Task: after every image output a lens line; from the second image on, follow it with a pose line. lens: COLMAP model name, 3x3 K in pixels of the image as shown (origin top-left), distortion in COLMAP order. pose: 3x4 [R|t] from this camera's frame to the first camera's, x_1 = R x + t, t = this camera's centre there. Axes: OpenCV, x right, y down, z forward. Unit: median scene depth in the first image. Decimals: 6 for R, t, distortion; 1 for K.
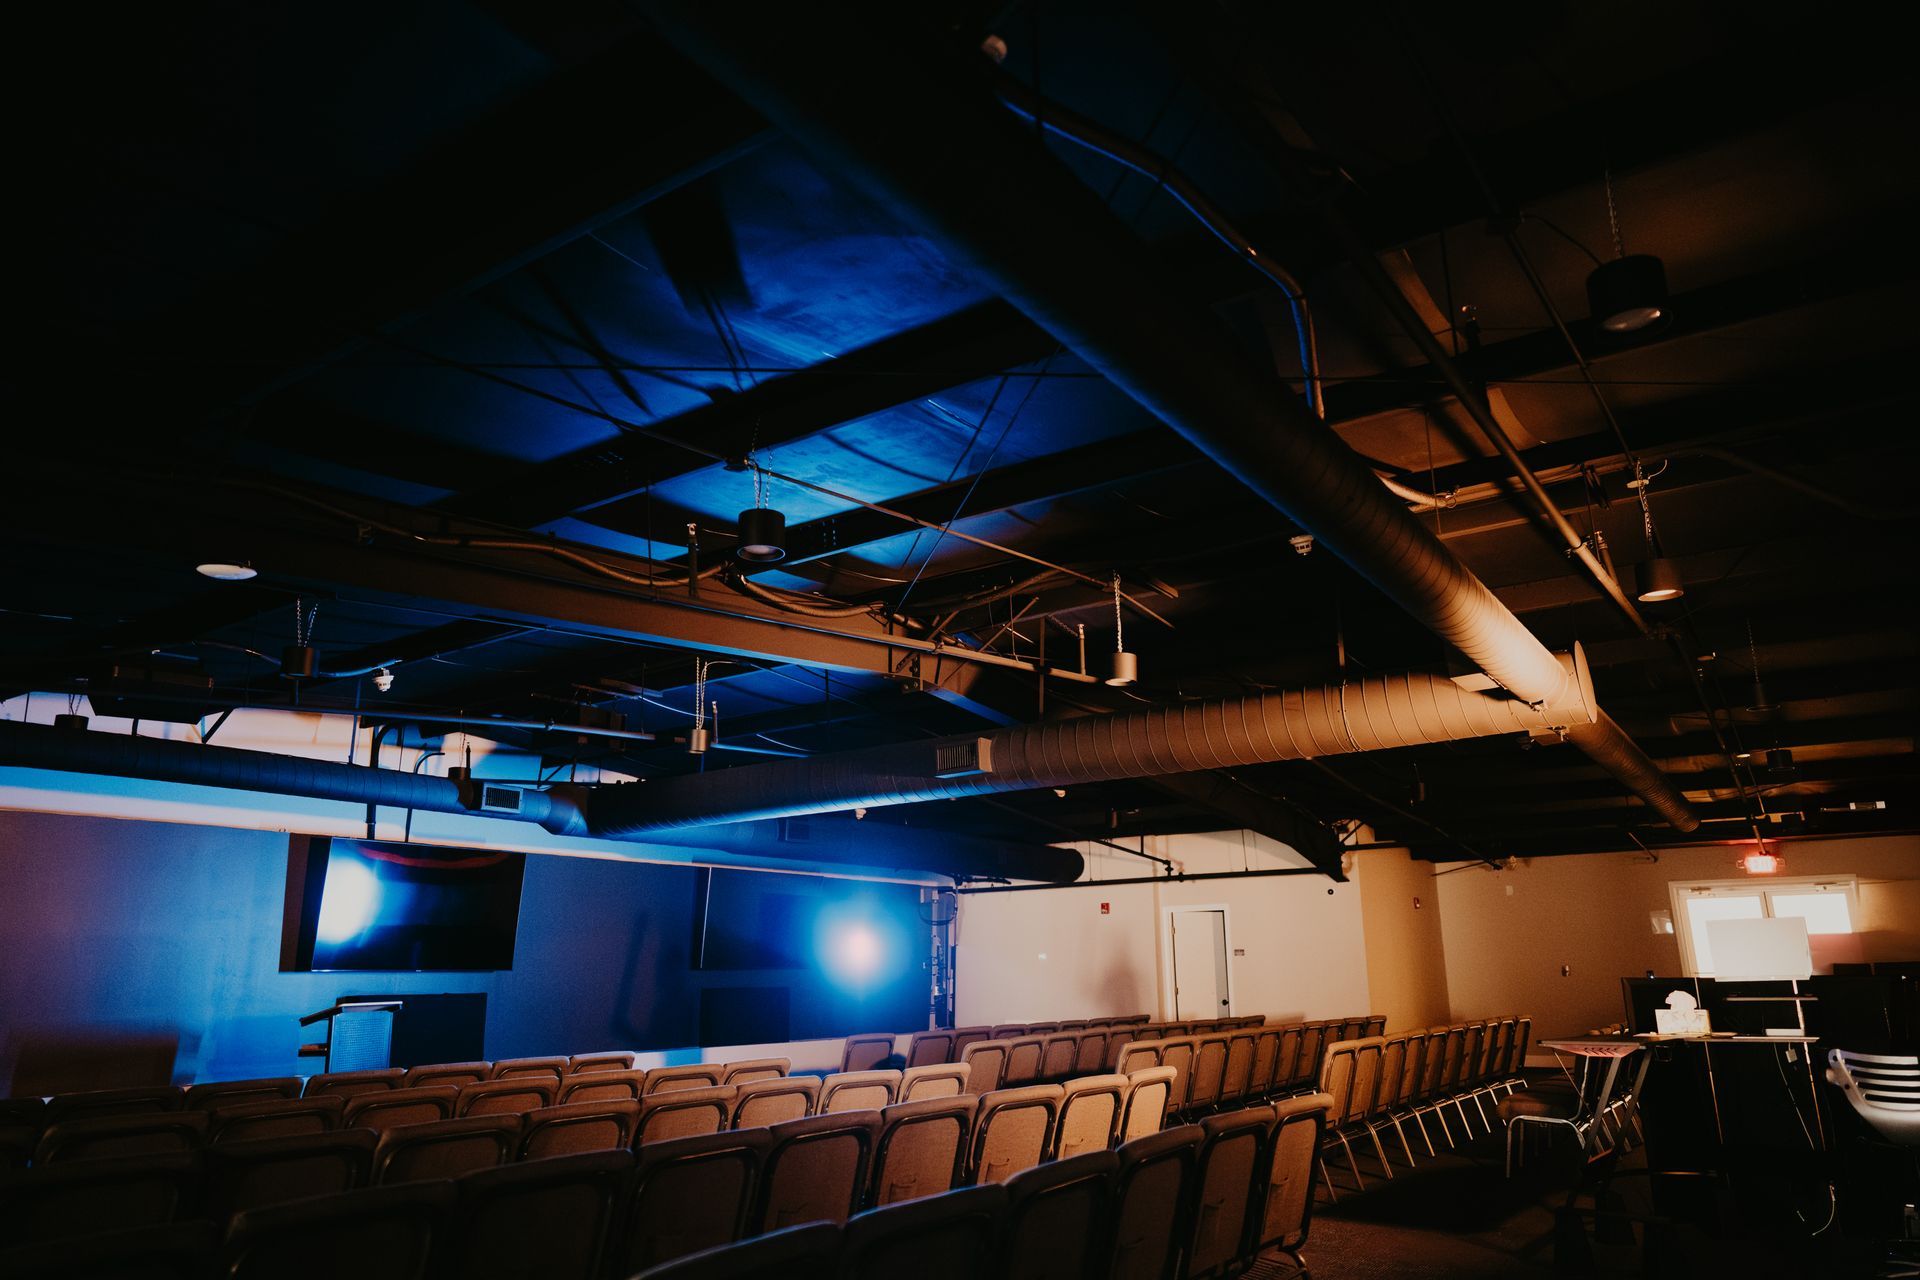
lens RADIAL K [[1284.2, 0, 960.0], [0, 1284.2, 640.0], [0, 0, 1]] dist [-0.013383, 0.004951]
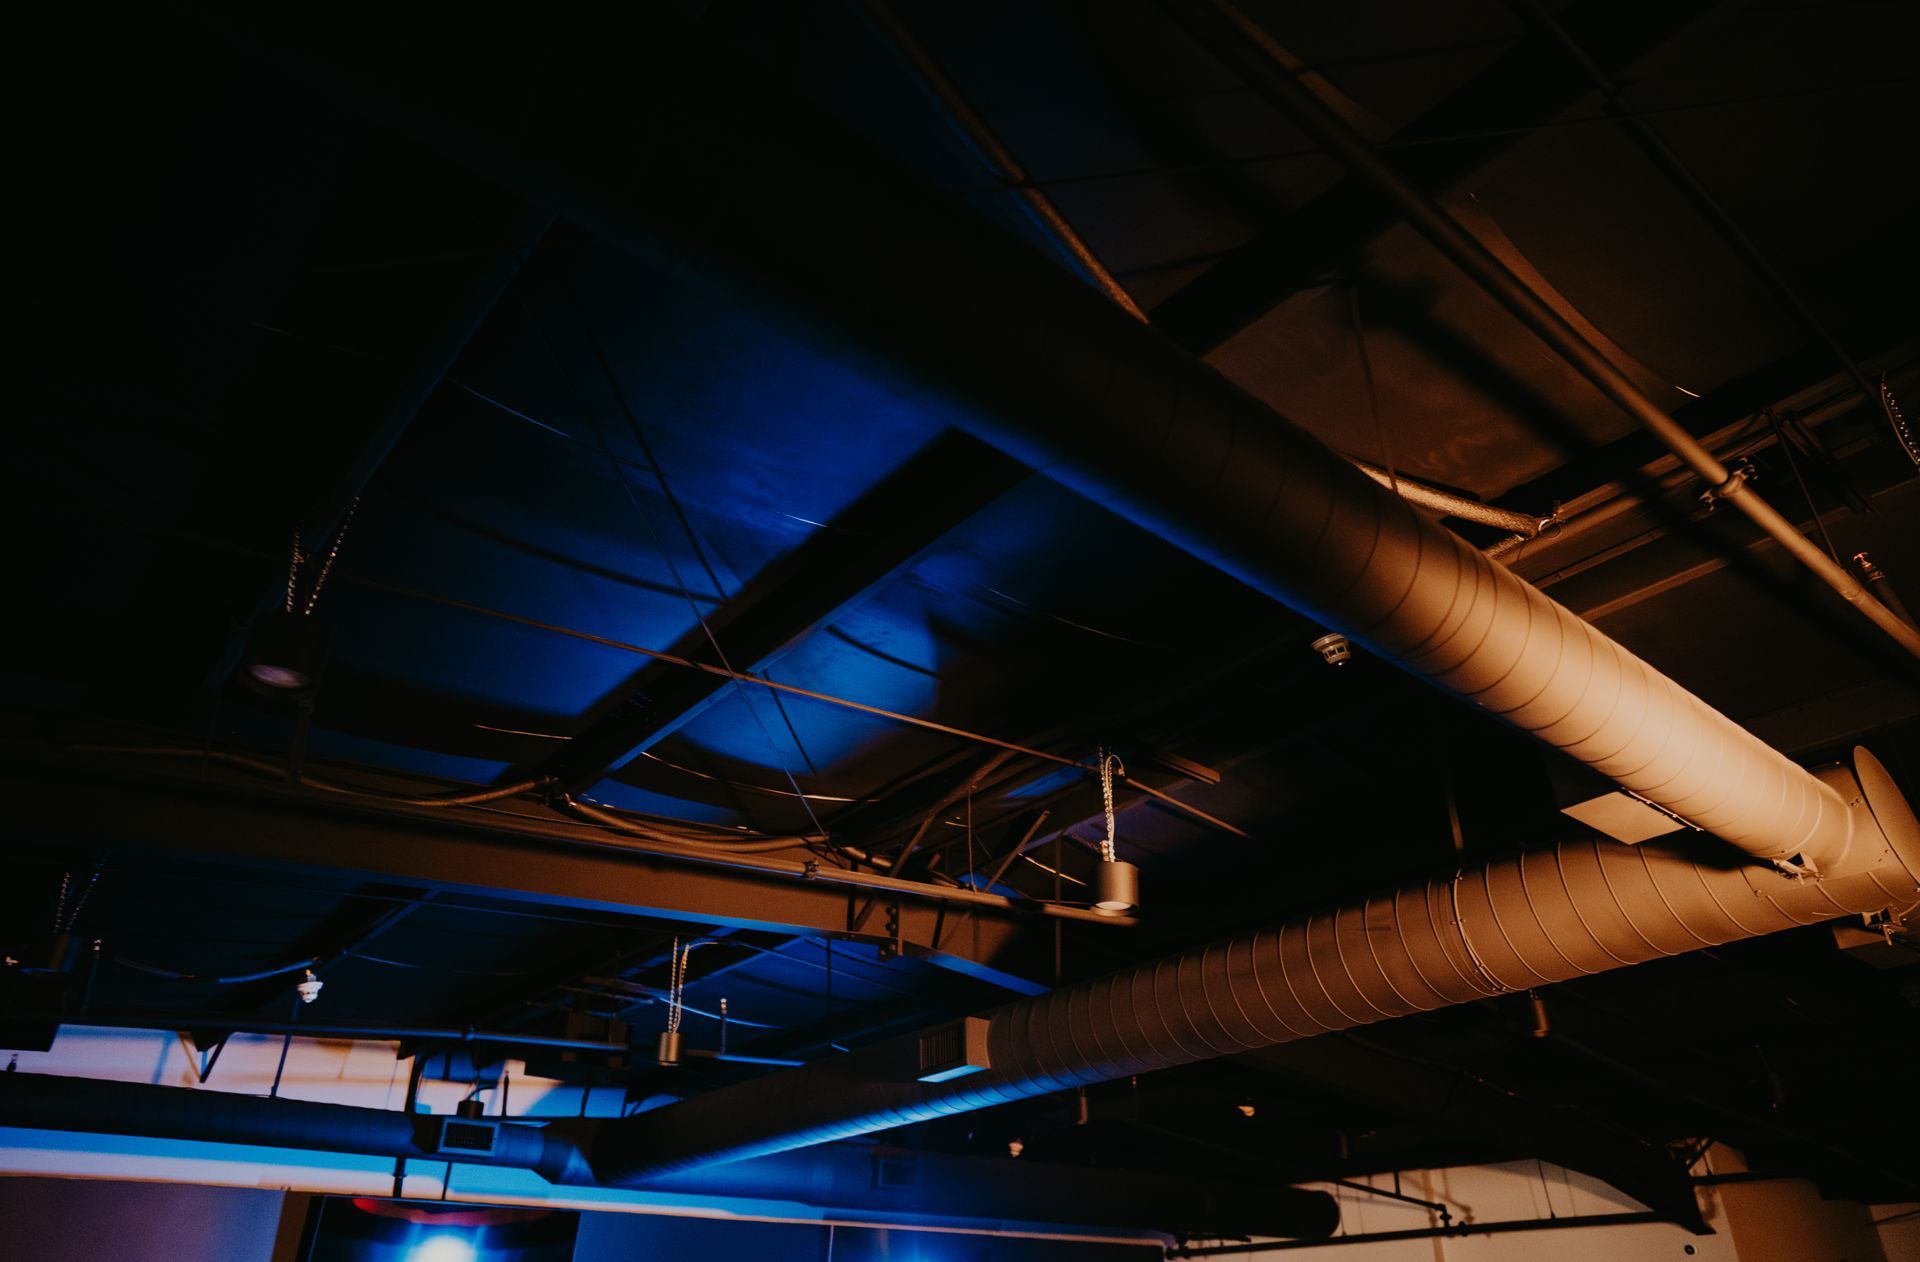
lens RADIAL K [[1273.7, 0, 960.0], [0, 1273.7, 631.0], [0, 0, 1]] dist [-0.034449, 0.049542]
pose [[0.965586, -0.123964, -0.228639, 0.150648], [0.060625, 0.962164, -0.265641, 0.044941], [0.252918, 0.242638, 0.936568, 0.242458]]
